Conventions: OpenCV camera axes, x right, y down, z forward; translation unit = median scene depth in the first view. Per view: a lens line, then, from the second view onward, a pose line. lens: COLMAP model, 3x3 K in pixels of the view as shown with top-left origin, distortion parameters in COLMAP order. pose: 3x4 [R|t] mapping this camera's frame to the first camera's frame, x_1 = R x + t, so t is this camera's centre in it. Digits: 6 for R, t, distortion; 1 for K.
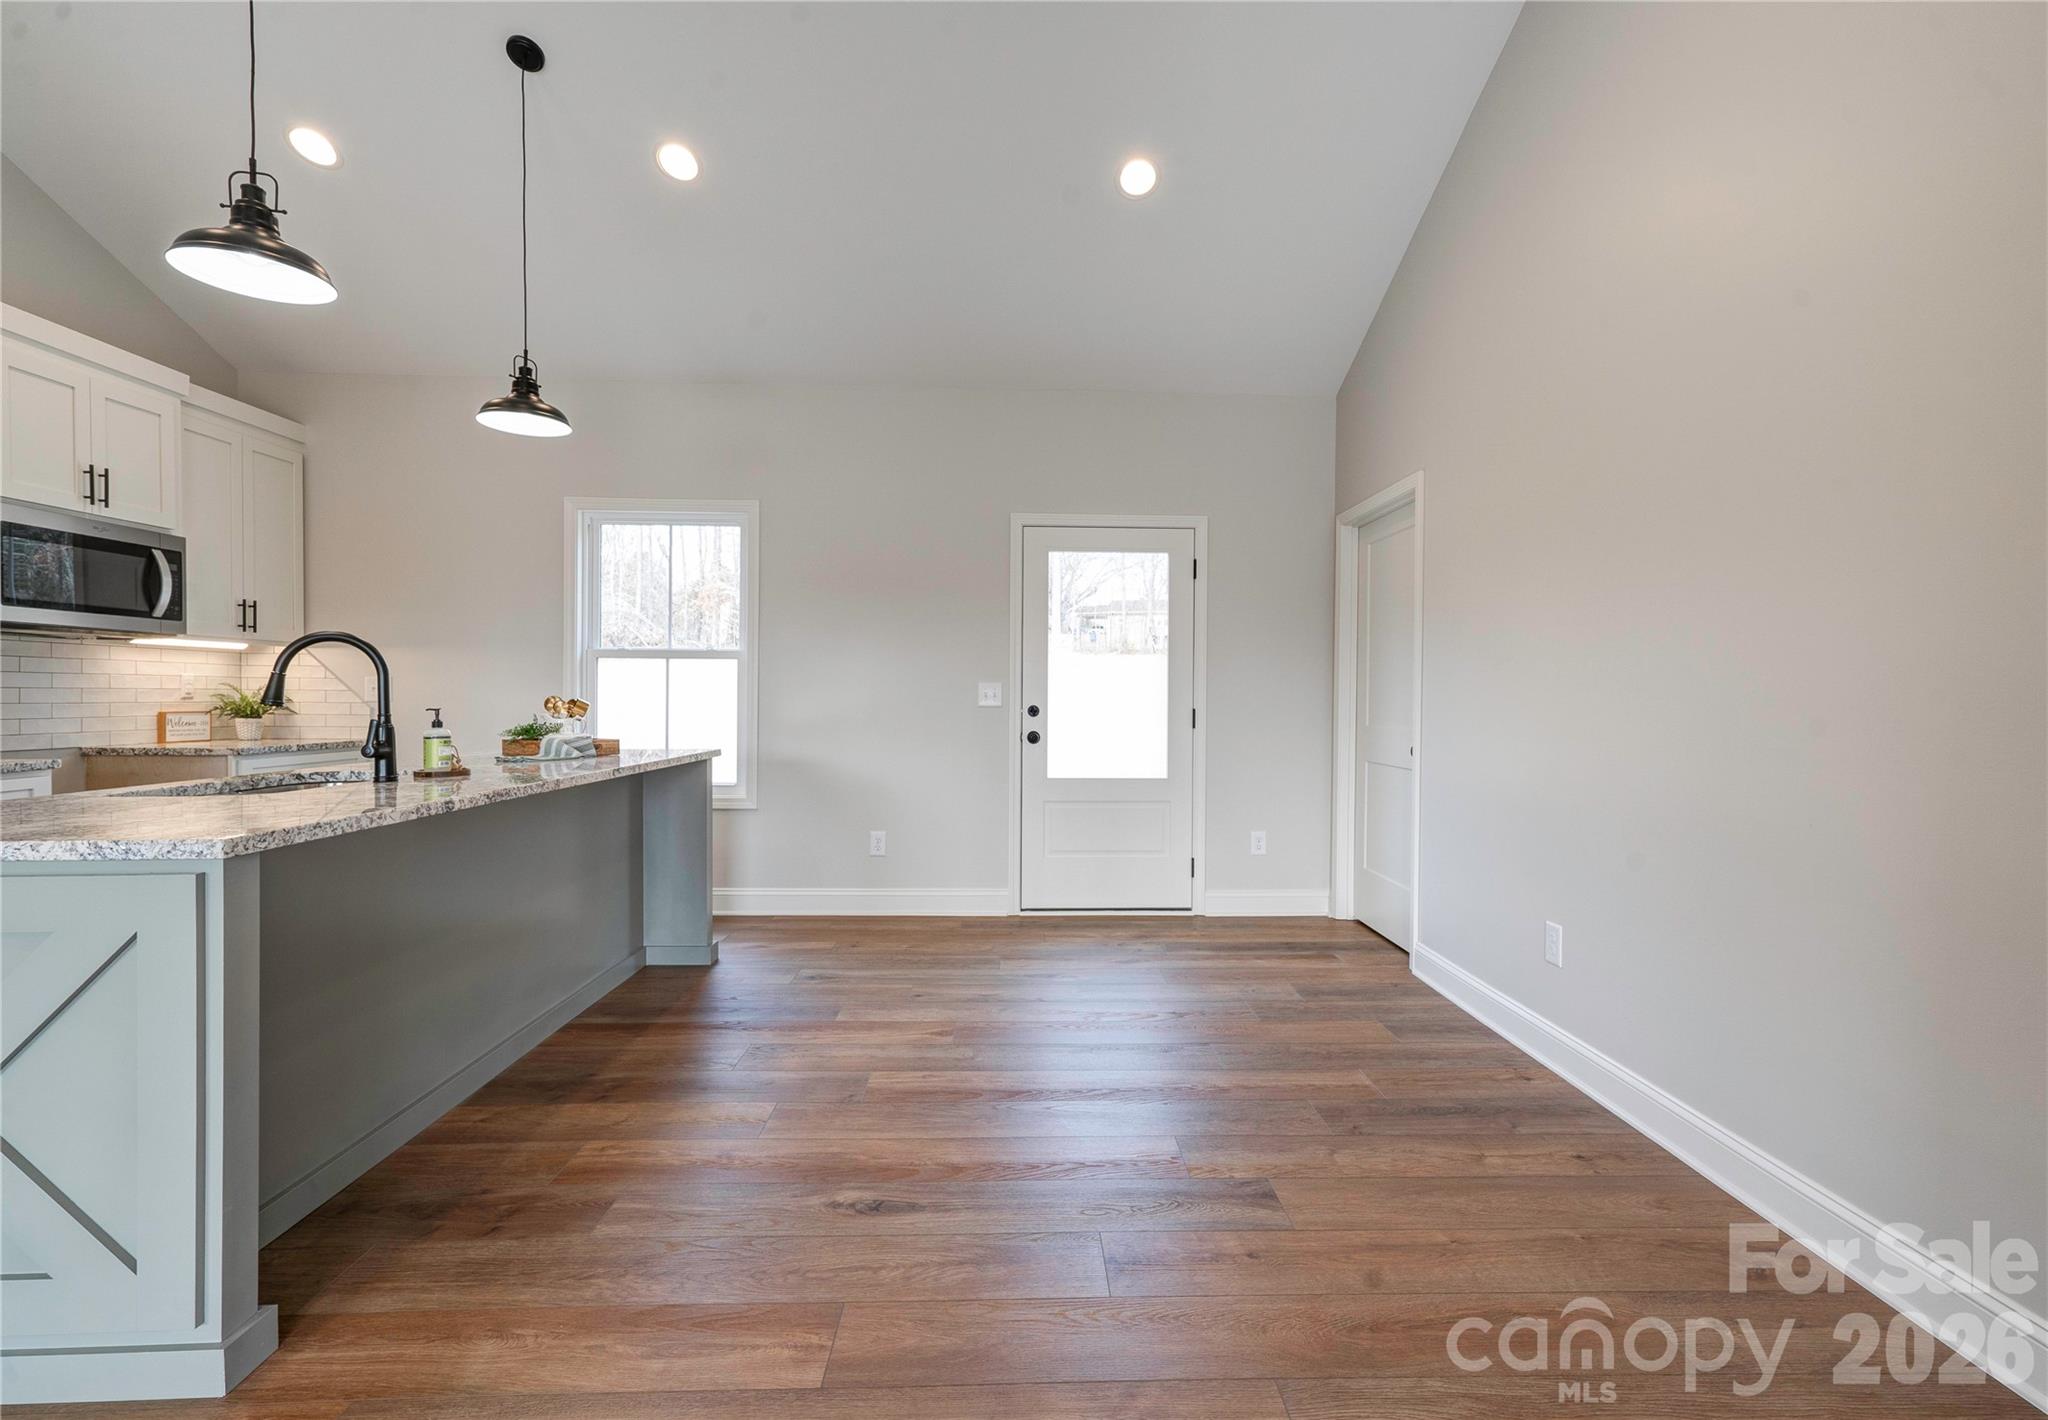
lens RADIAL K [[988.8, 0, 1064.6], [0, 988.8, 704.1], [0, 0, 1]] dist [-0.010650, 0.016975]
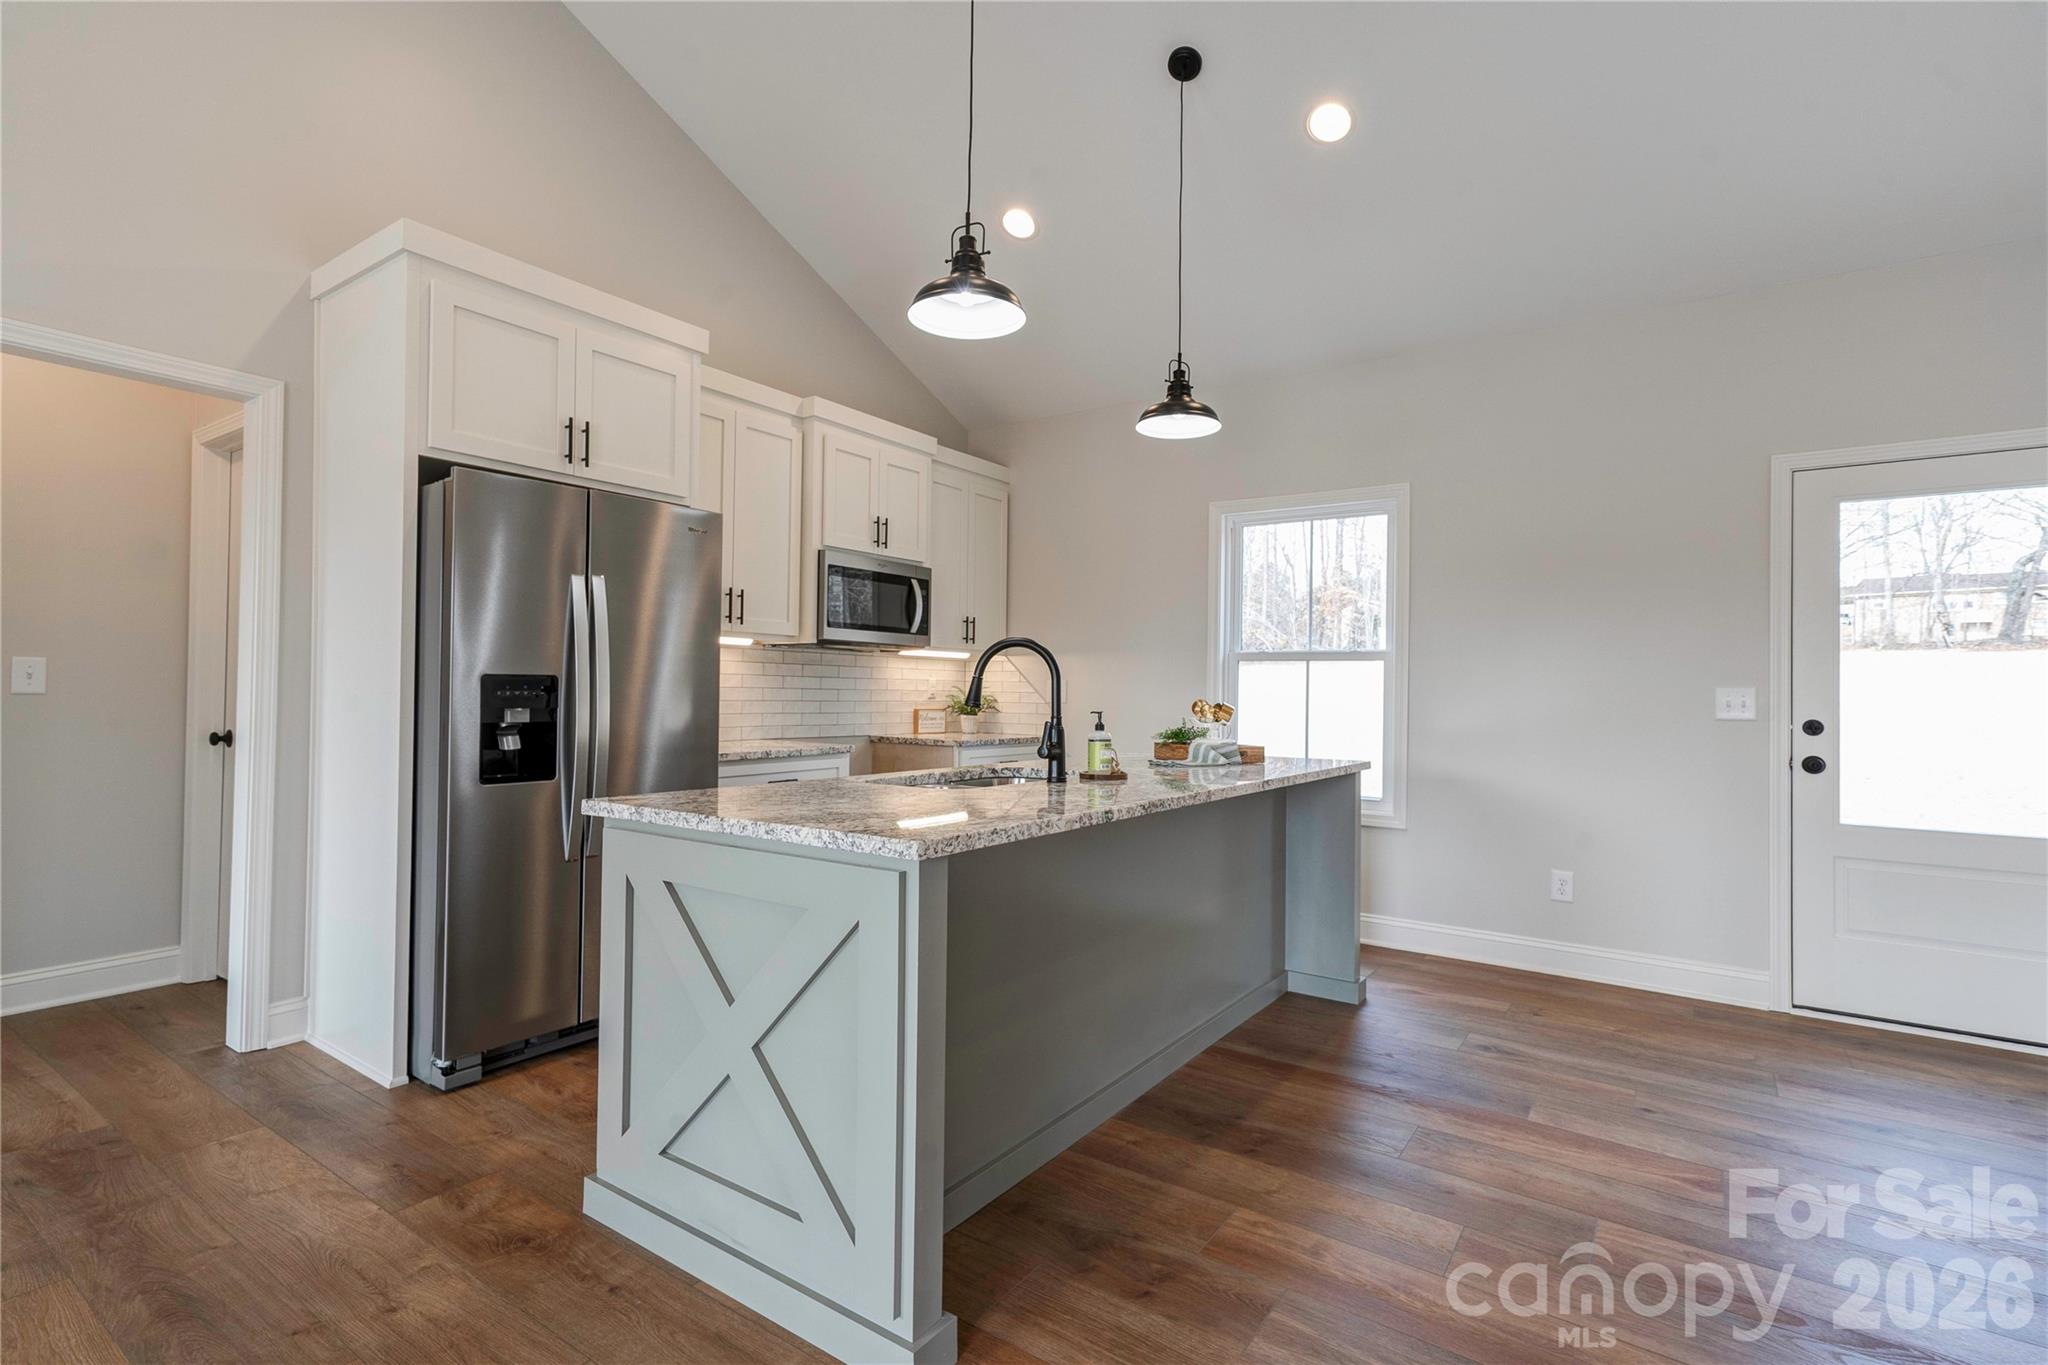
lens RADIAL K [[974.9, 0, 998.4], [0, 974.9, 677.8], [0, 0, 1]] dist [0.000607, 0.001276]
pose [[0.782879, -0.003361, -0.622165, -0.073708], [-0.015744, 0.999558, -0.025211, -0.002538], [0.621974, 0.029532, 0.782480, 0.118019]]
